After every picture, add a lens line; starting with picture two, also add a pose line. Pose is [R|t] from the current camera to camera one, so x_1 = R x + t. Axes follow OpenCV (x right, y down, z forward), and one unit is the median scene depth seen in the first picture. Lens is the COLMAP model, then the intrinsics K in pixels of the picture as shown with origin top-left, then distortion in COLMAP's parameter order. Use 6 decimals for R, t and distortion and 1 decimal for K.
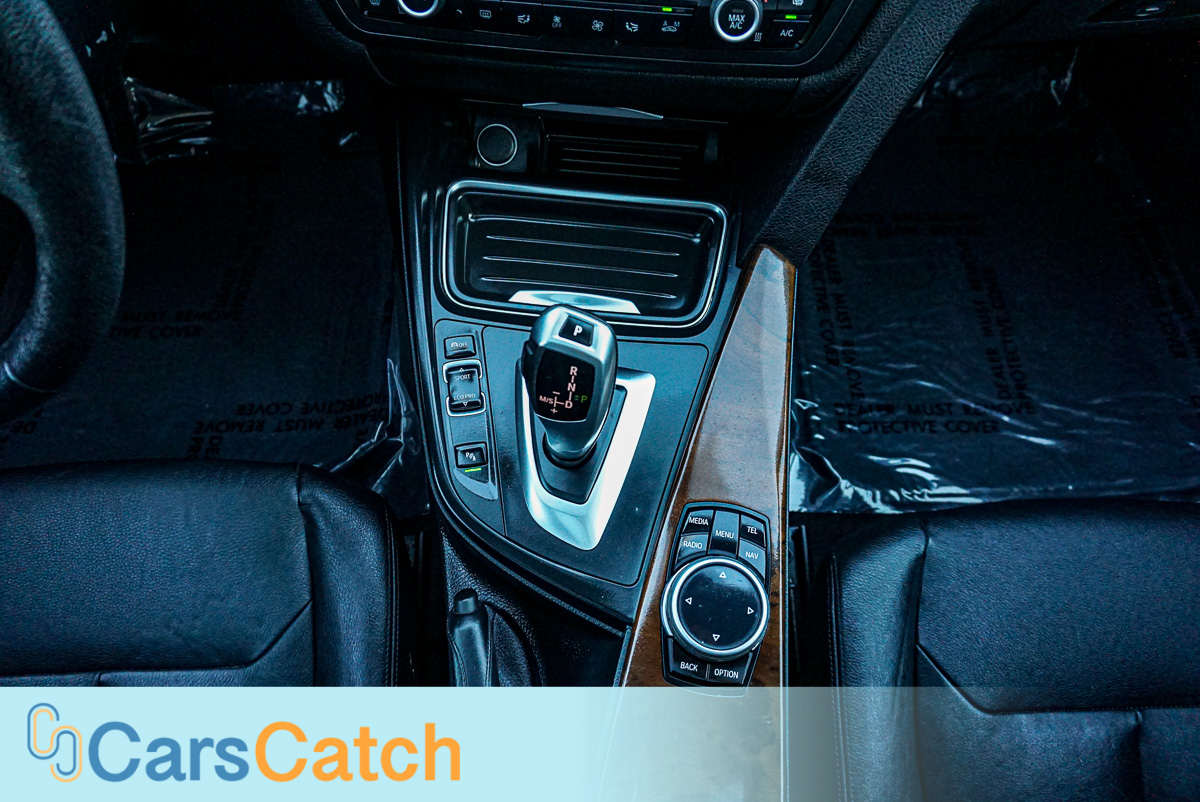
lens RADIAL K [[827.7, 0, 601.9], [0, 827.7, 411.5], [0, 0, 1]] dist [-0.045186, 0.036075]
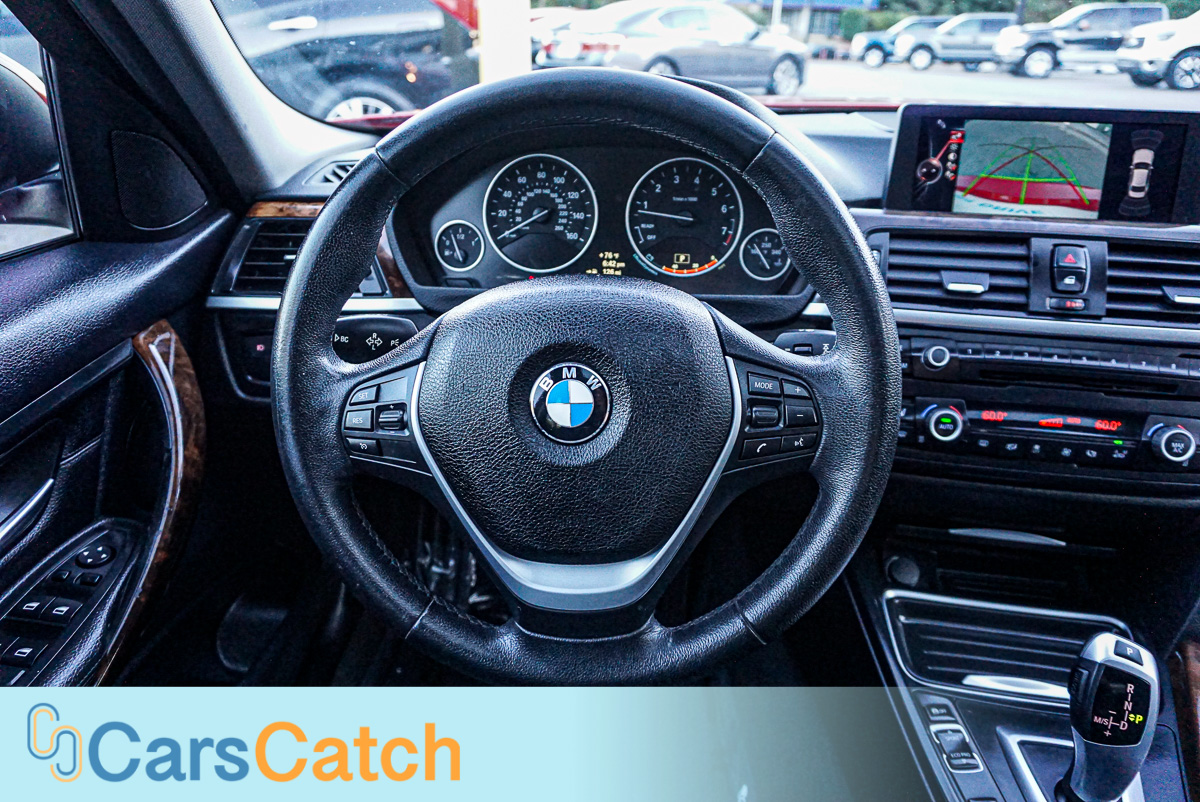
lens RADIAL K [[819.0, 0, 600.0], [0, 819.0, 401.0], [0, 0, 1]] dist [-0.048025, 0.051584]
pose [[0.996674, 0.030658, -0.075503, -0.587075], [-0.072749, 0.752228, -0.654874, 0.373819], [0.036718, 0.658189, 0.751957, -0.135273]]
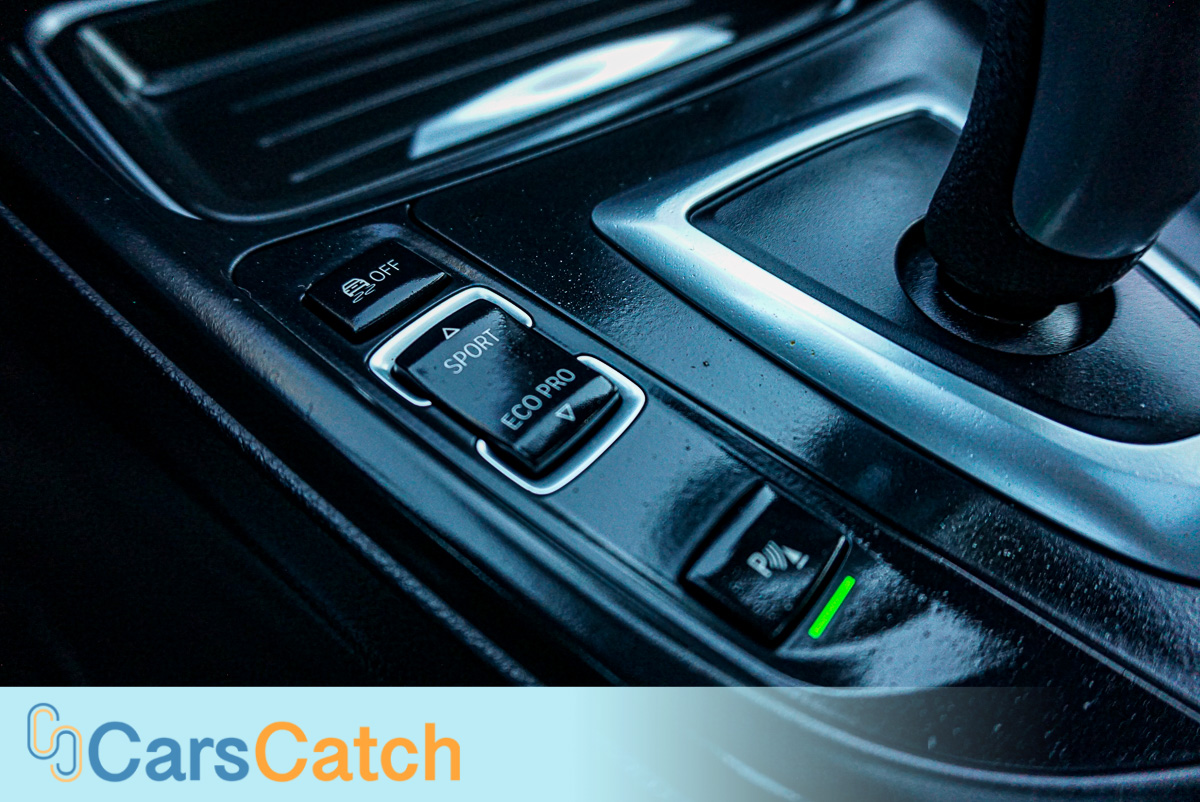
lens RADIAL K [[827.7, 0, 601.9], [0, 827.7, 411.5], [0, 0, 1]] dist [-0.045186, 0.036075]
pose [[0.746593, -0.534095, 0.396663, -0.251014], [0.630481, 0.758332, -0.165608, 0.034680], [-0.212352, 0.373730, 0.902902, 0.806504]]
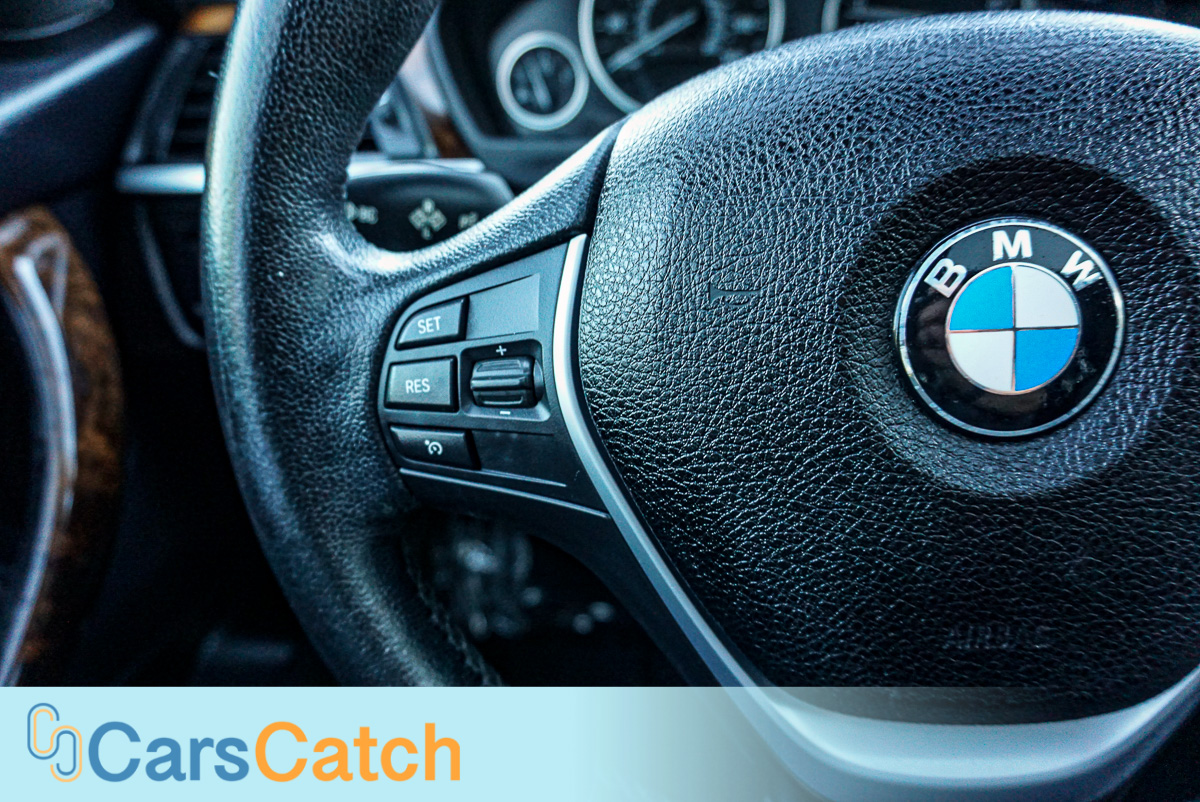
lens RADIAL K [[819.0, 0, 600.0], [0, 819.0, 401.0], [0, 0, 1]] dist [-0.048025, 0.051584]
pose [[0.997210, 0.013054, -0.073499, -0.808298], [-0.054672, 0.798114, -0.600021, 0.047417], [0.050828, 0.602366, 0.796600, 0.254227]]
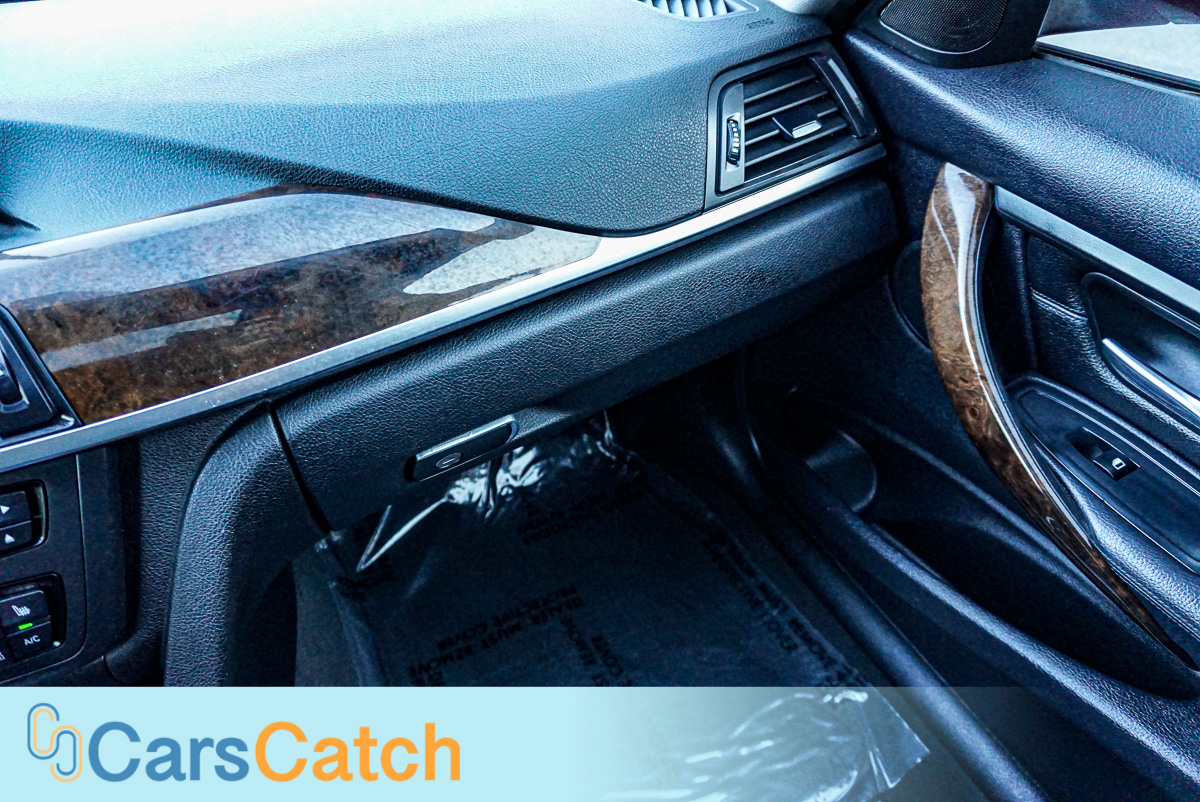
lens RADIAL K [[806.5, 0, 606.5], [0, 806.5, 400.2], [0, 0, 1]] dist [-0.032939, 0.004187]
pose [[0.907031, -0.314419, 0.280064, 0.530775], [0.405402, 0.831830, -0.379089, -0.067619], [-0.113772, 0.457383, 0.881962, 0.005944]]
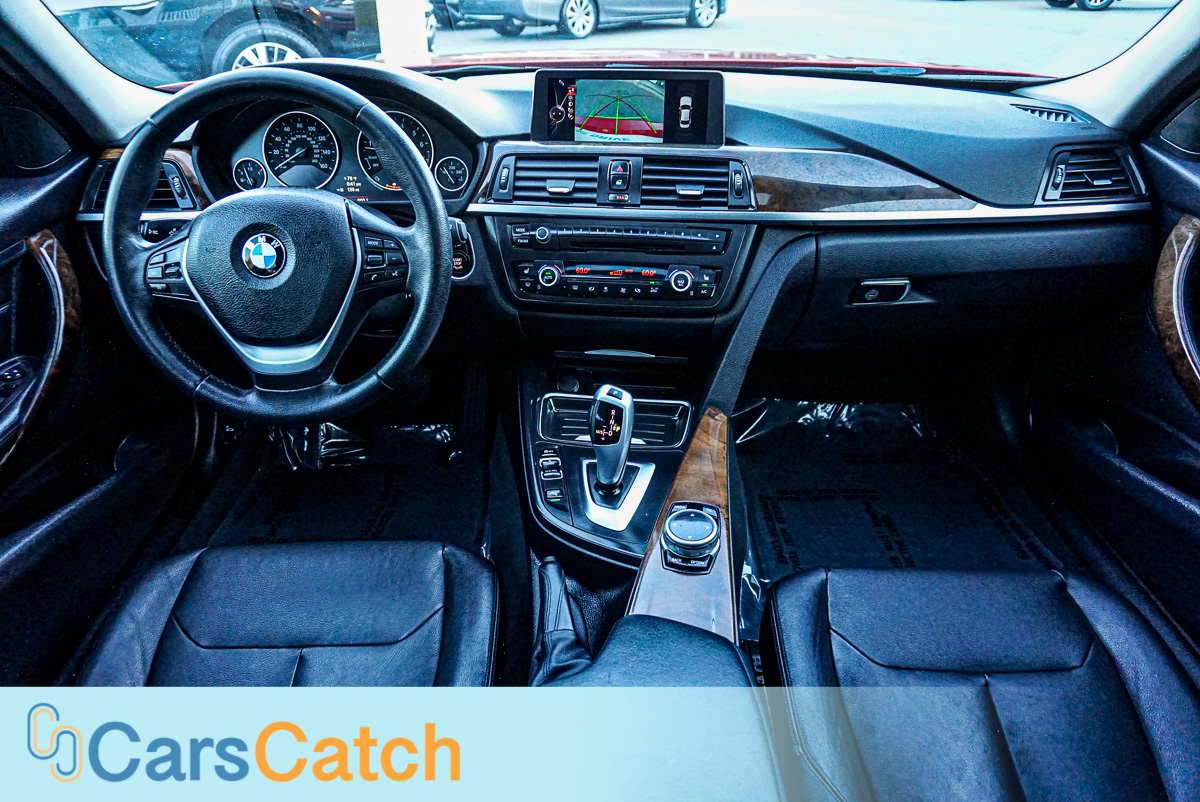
lens RADIAL K [[819.0, 0, 600.0], [0, 819.0, 401.0], [0, 0, 1]] dist [-0.048025, 0.051584]
pose [[0.999737, -0.007404, -0.021706, -0.018267], [-0.007023, 0.802166, -0.597059, 0.960575], [0.021832, 0.597055, 0.801903, -0.559348]]
